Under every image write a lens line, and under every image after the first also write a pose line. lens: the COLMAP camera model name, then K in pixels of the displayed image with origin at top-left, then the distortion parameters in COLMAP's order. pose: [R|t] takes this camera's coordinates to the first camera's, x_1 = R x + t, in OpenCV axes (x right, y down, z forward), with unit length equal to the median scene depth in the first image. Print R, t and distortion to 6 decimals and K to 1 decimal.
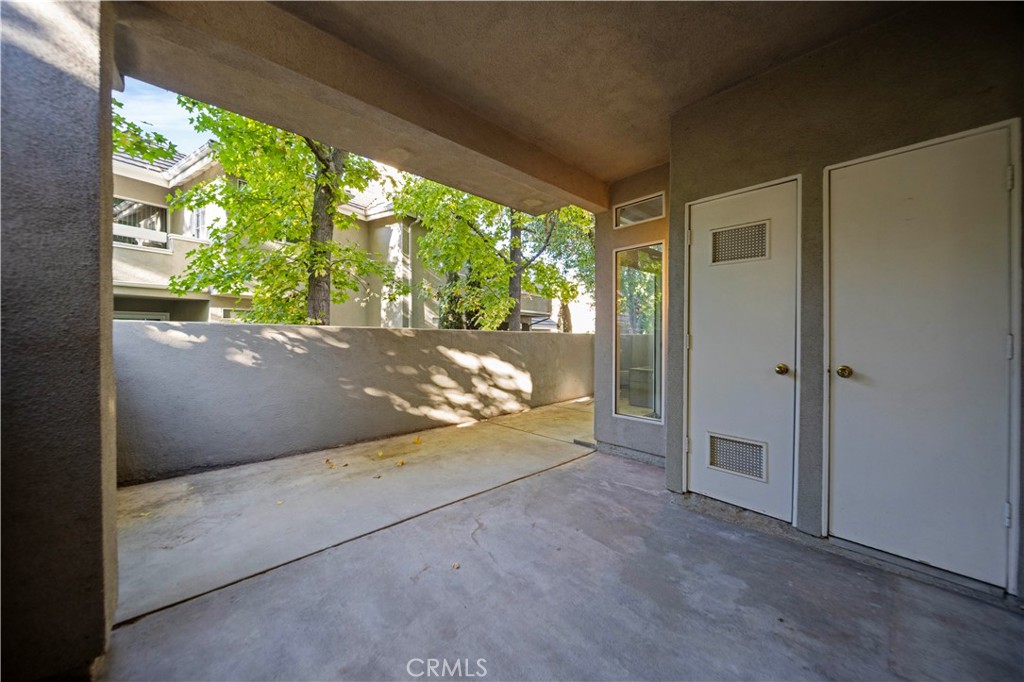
lens RADIAL K [[357.7, 0, 514.3], [0, 357.7, 338.8], [0, 0, 1]] dist [-0.001938, -0.000243]
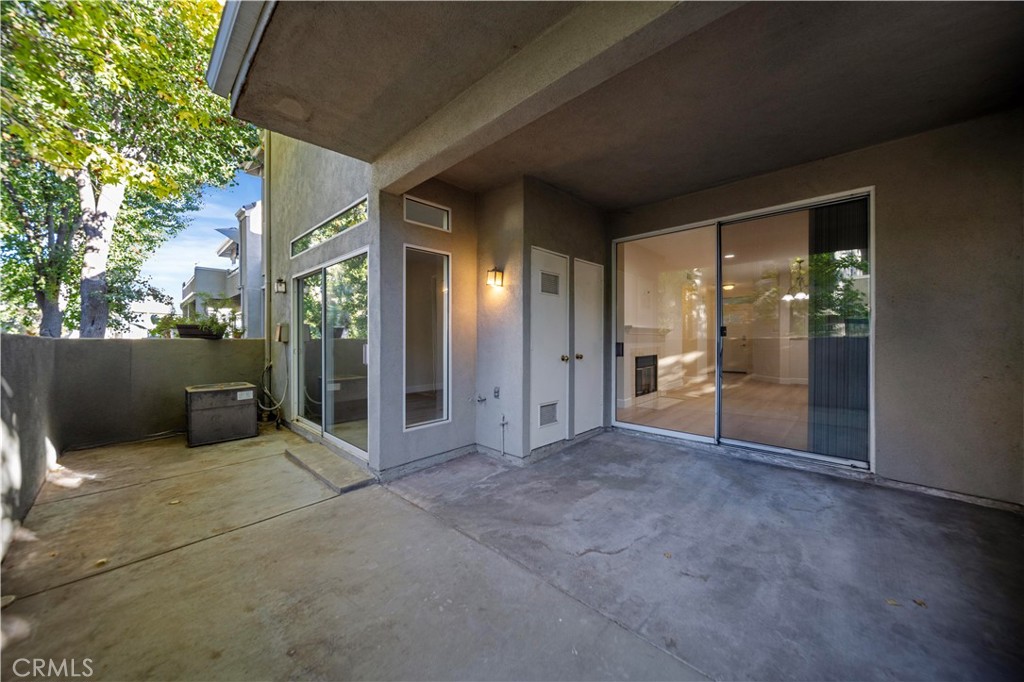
lens RADIAL K [[357.7, 0, 514.3], [0, 357.7, 338.8], [0, 0, 1]] dist [-0.001938, -0.000243]
pose [[-0.061517, -0.002745, 0.998102, -0.828643], [0.012517, 0.999915, 0.003521, -0.017199], [-0.998028, 0.012710, -0.061477, 1.044771]]
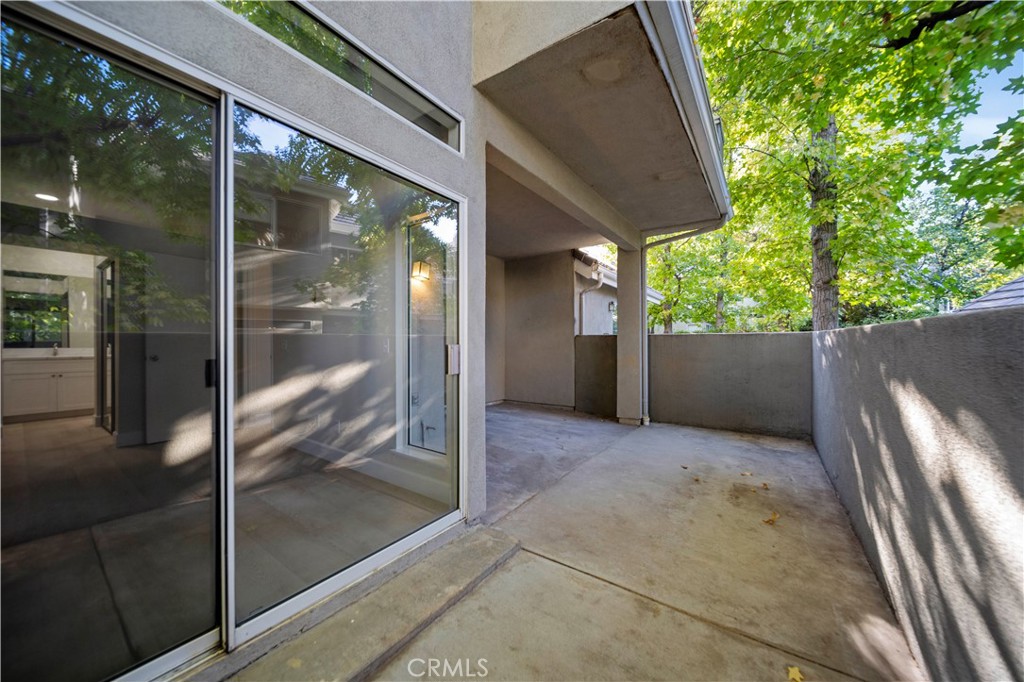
lens RADIAL K [[362.3, 0, 513.1], [0, 362.3, 342.6], [0, 0, 1]] dist [0.014111, -0.000070]
pose [[-0.978599, -0.004963, -0.205717, 0.429020], [-0.007113, 0.999928, 0.009711, -0.013131], [0.205654, 0.010967, -0.978563, 2.256376]]
